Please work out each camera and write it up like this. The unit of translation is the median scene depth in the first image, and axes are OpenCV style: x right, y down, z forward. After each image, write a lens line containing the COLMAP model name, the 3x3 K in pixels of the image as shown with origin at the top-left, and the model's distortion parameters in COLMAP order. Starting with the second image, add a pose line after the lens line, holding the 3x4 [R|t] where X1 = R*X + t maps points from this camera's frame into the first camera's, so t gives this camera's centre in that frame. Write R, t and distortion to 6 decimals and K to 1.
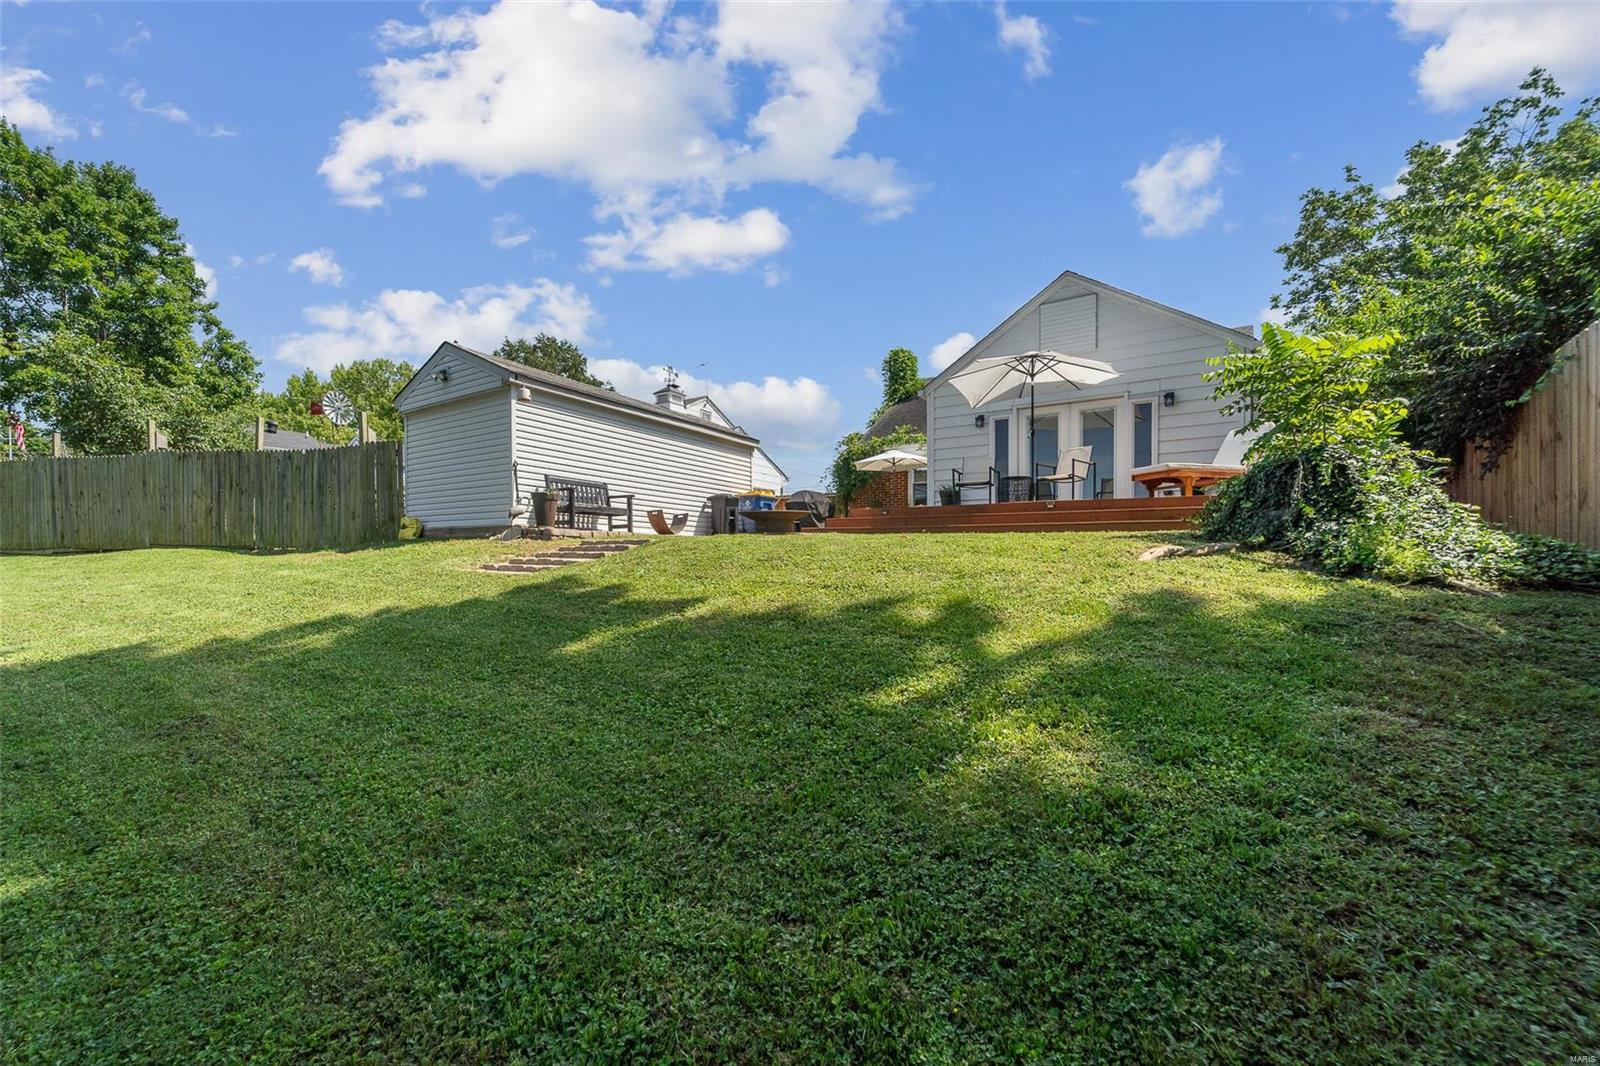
lens RADIAL K [[651.9, 0, 796.7], [0, 651.9, 557.7], [0, 0, 1]] dist [0.001342, 0.000174]
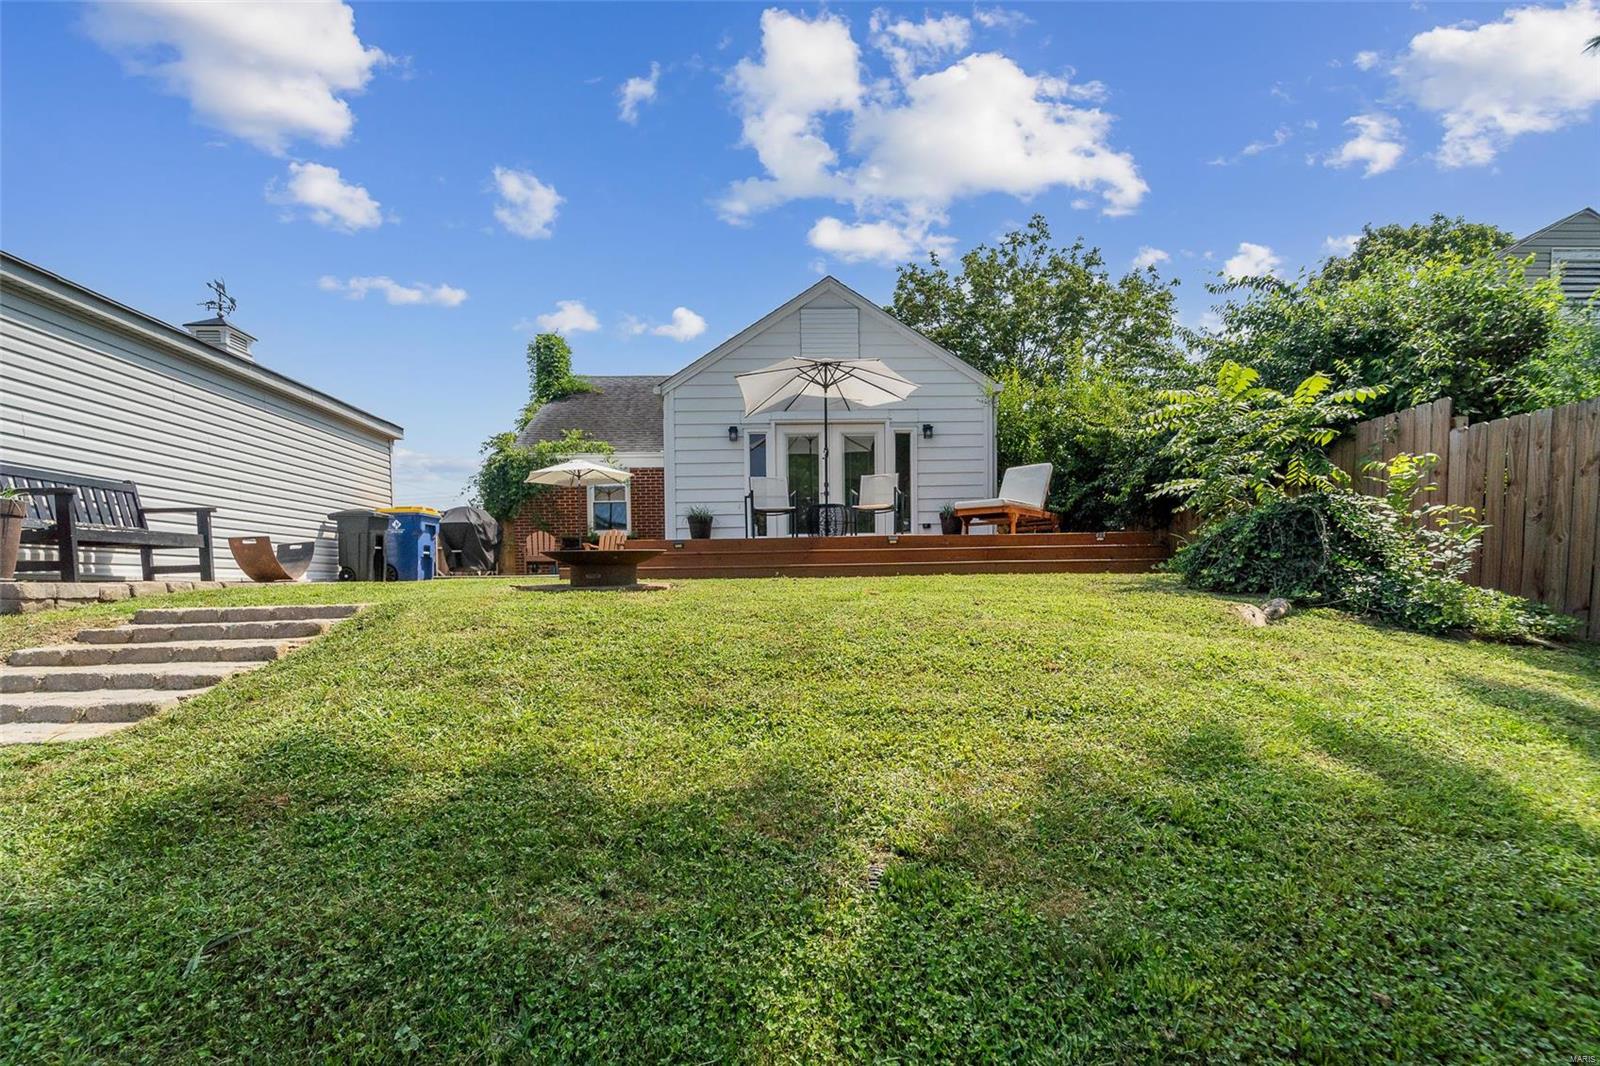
lens RADIAL K [[670.8, 0, 800.6], [0, 670.8, 590.2], [0, 0, 1]] dist [-0.000526, 0.000179]
pose [[0.807694, -0.033869, 0.588629, -0.182685], [0.023630, 0.999406, 0.025081, -0.032195], [-0.589128, -0.006349, 0.808014, 0.285514]]
